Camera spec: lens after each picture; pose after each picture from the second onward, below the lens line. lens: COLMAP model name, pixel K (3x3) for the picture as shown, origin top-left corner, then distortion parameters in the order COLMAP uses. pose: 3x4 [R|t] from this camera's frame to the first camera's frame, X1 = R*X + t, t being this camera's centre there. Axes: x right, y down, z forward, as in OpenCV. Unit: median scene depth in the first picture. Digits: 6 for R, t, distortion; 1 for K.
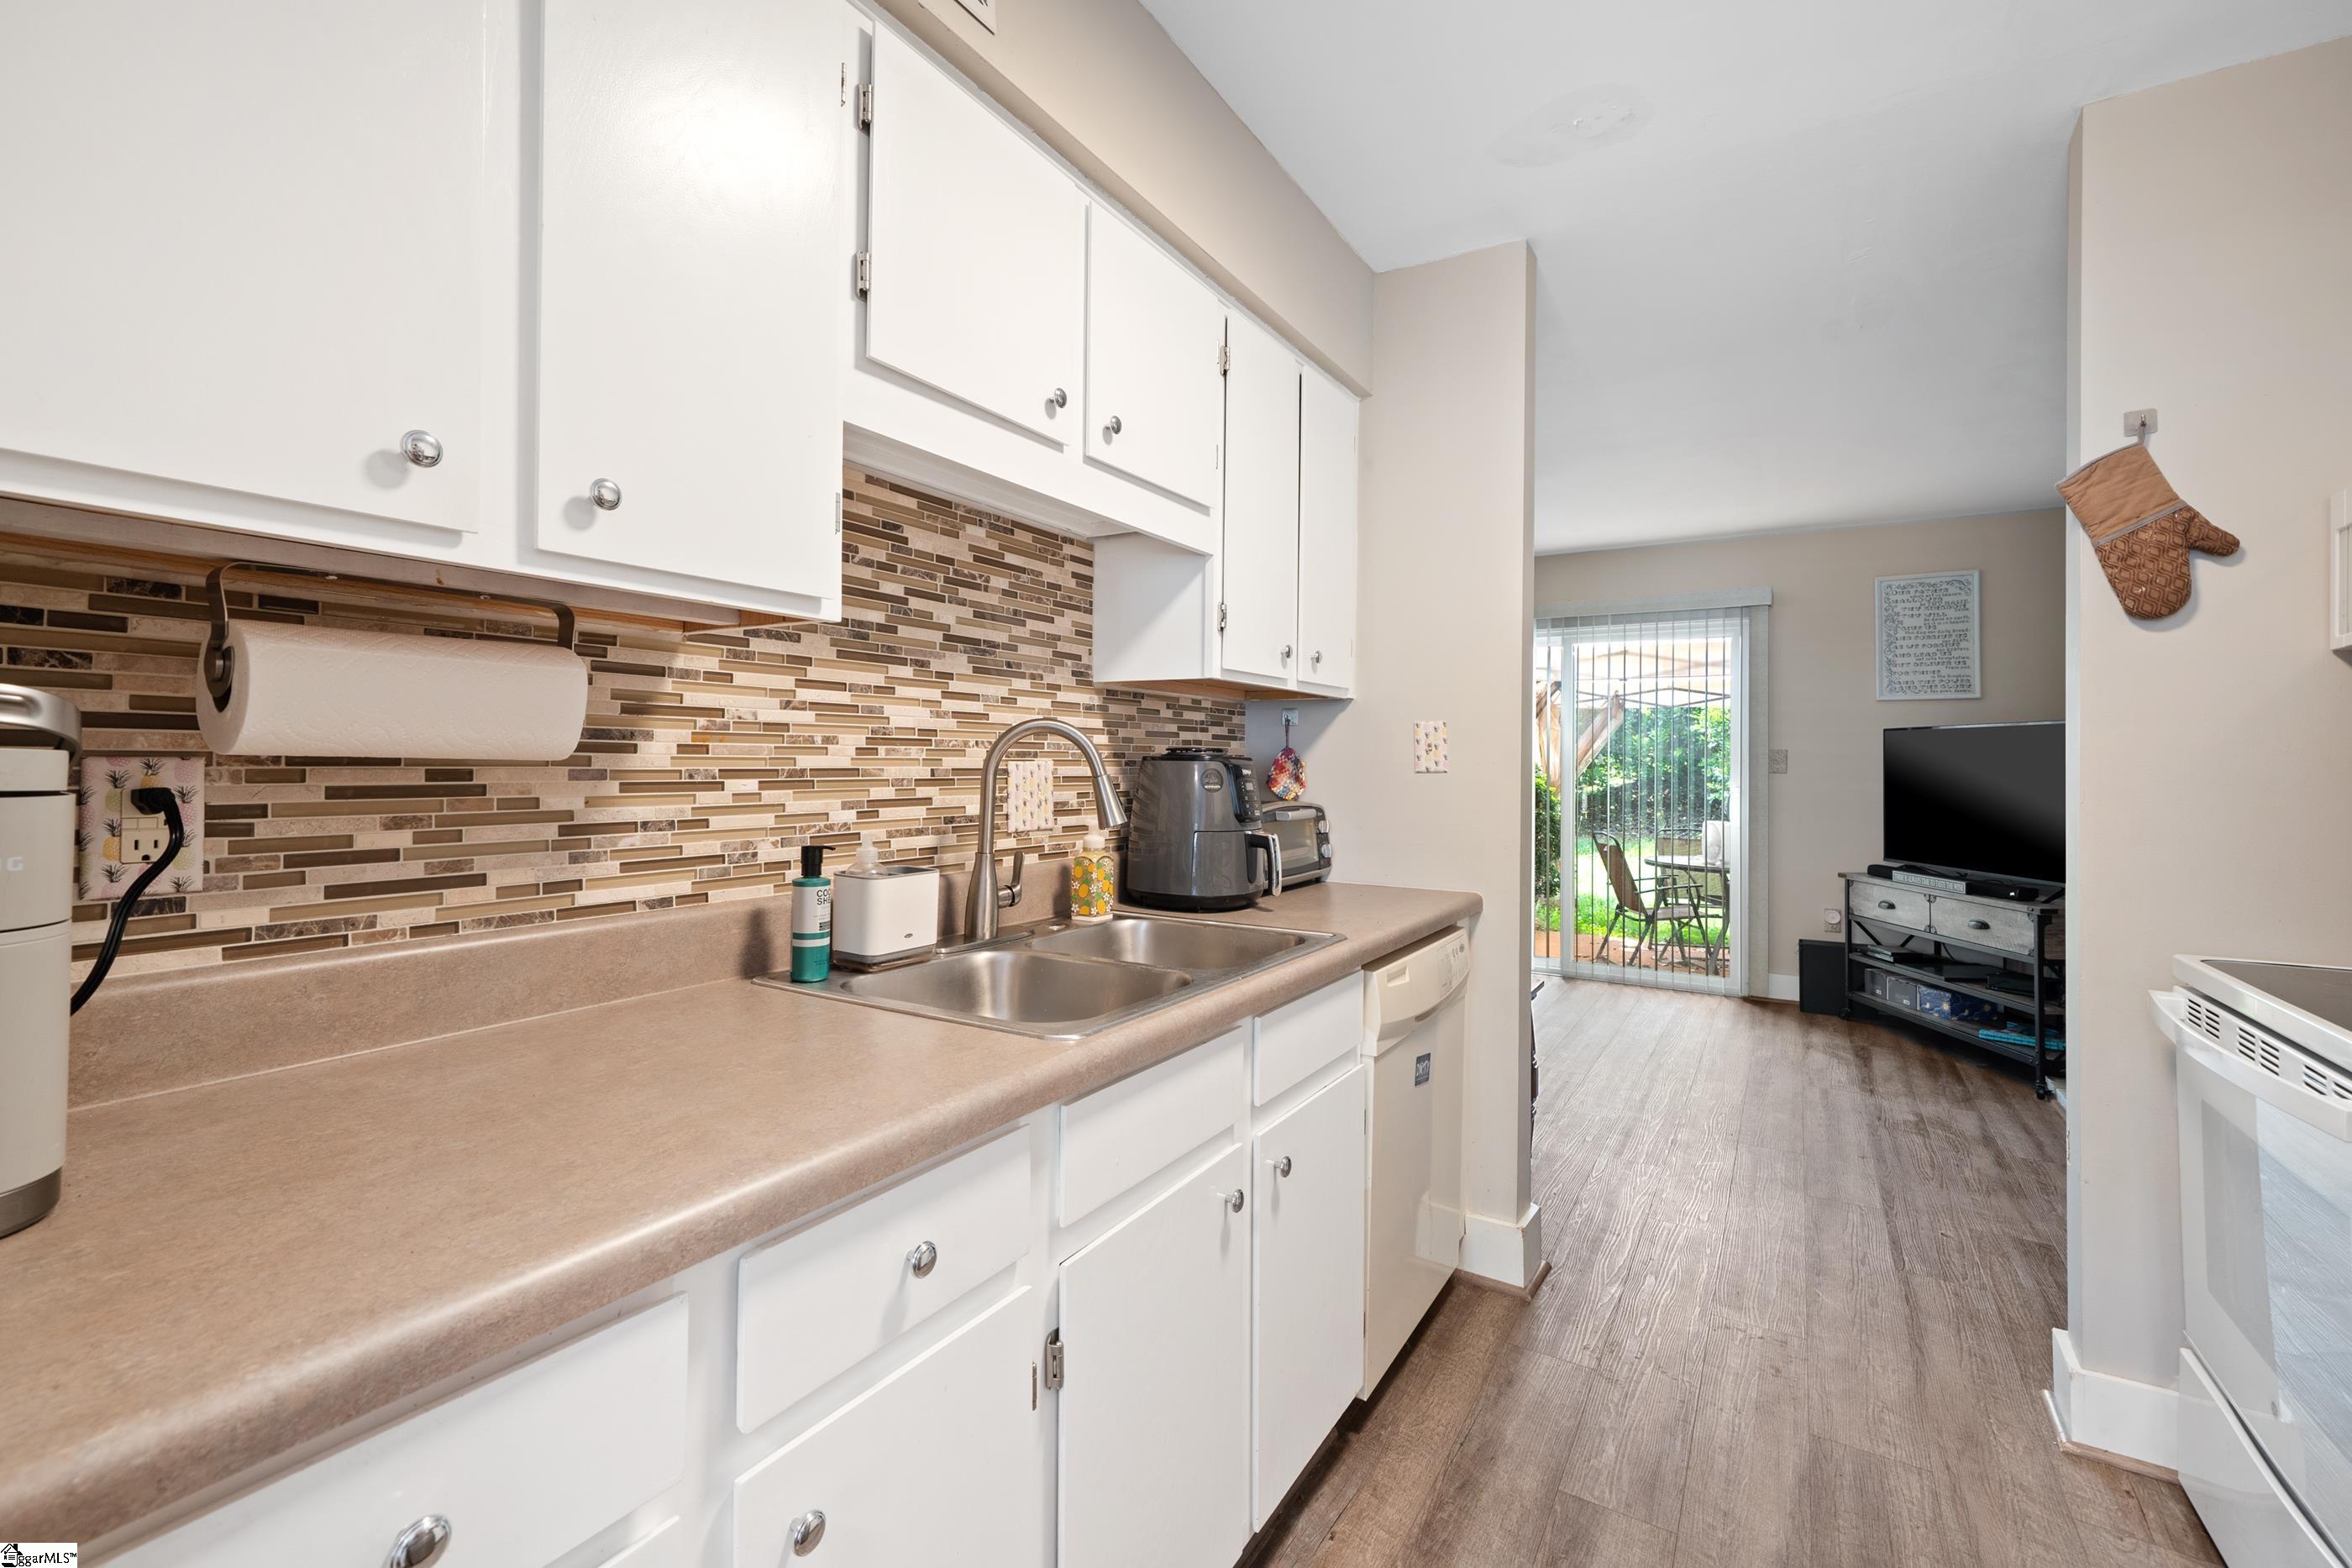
lens RADIAL K [[1048.7, 0, 1165.5], [0, 1048.7, 748.3], [0, 0, 1]] dist [0.018424, 0.000124]
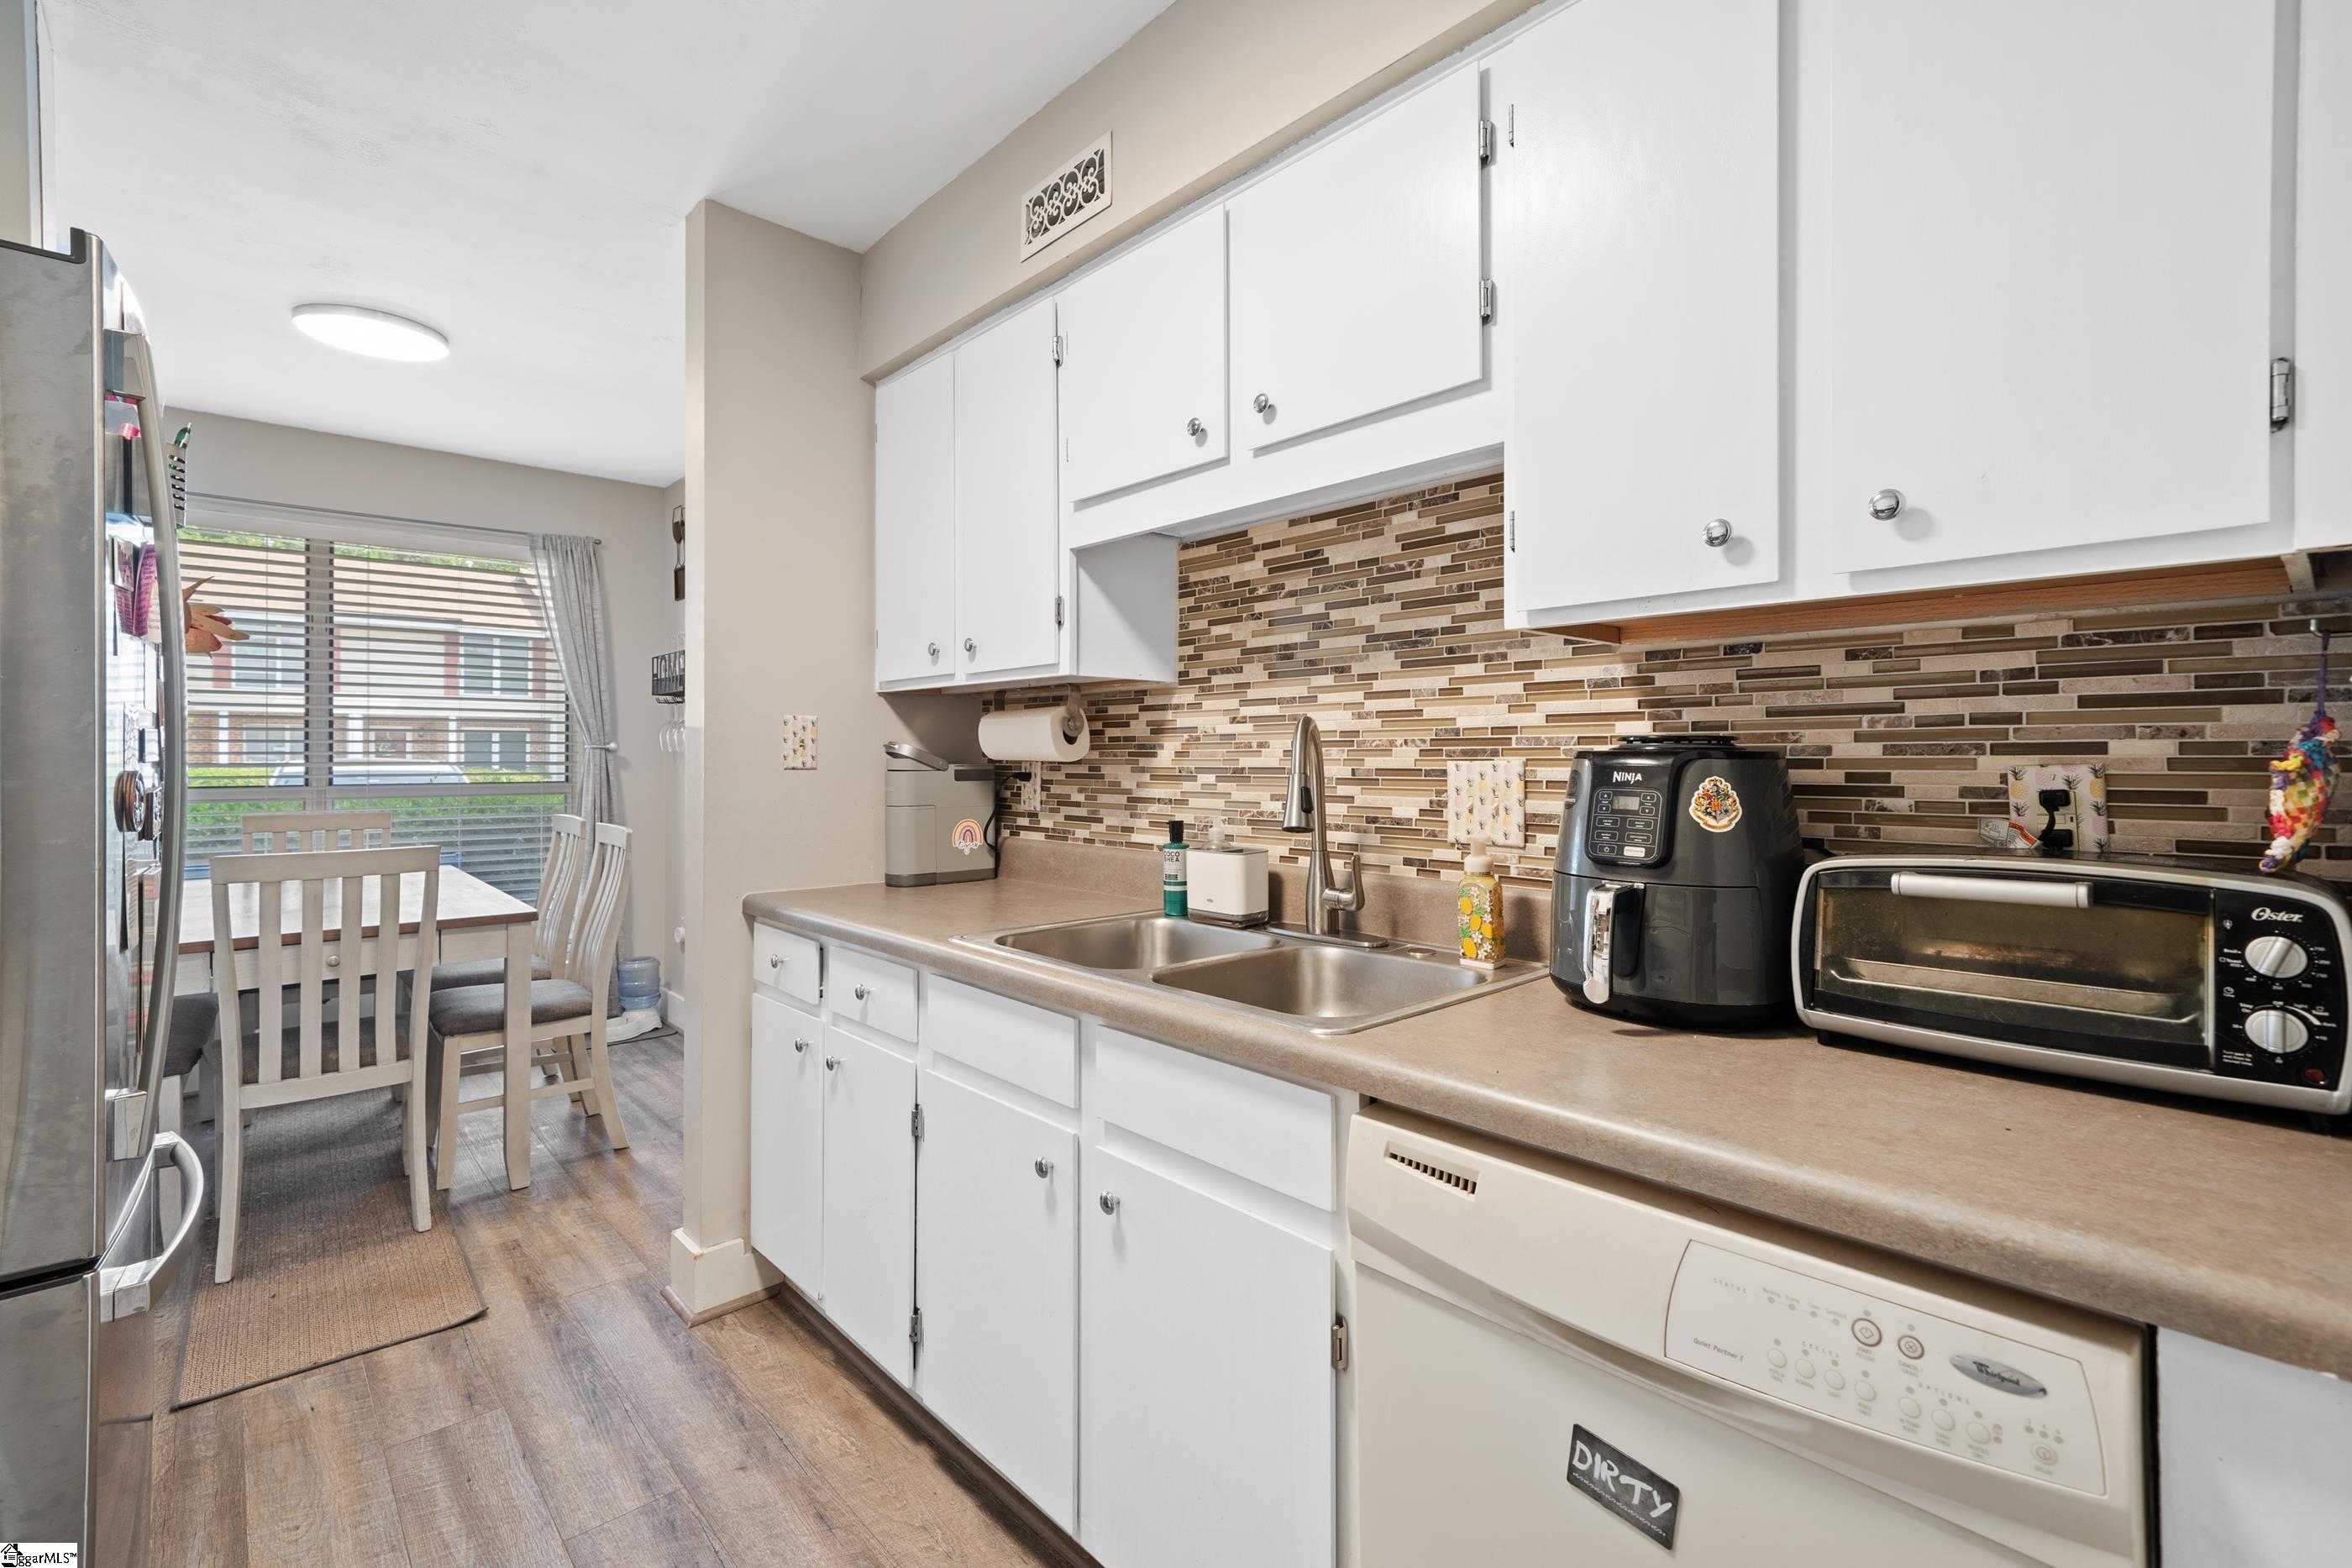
lens RADIAL K [[1010.4, 0, 1170.9], [0, 1010.4, 773.8], [0, 0, 1]] dist [0.008425, 0.000216]
pose [[-0.262899, -0.006635, -0.964800, 0.799040], [-0.000655, 0.999977, -0.006699, 0.031849], [0.964823, -0.001129, -0.262898, 1.099344]]
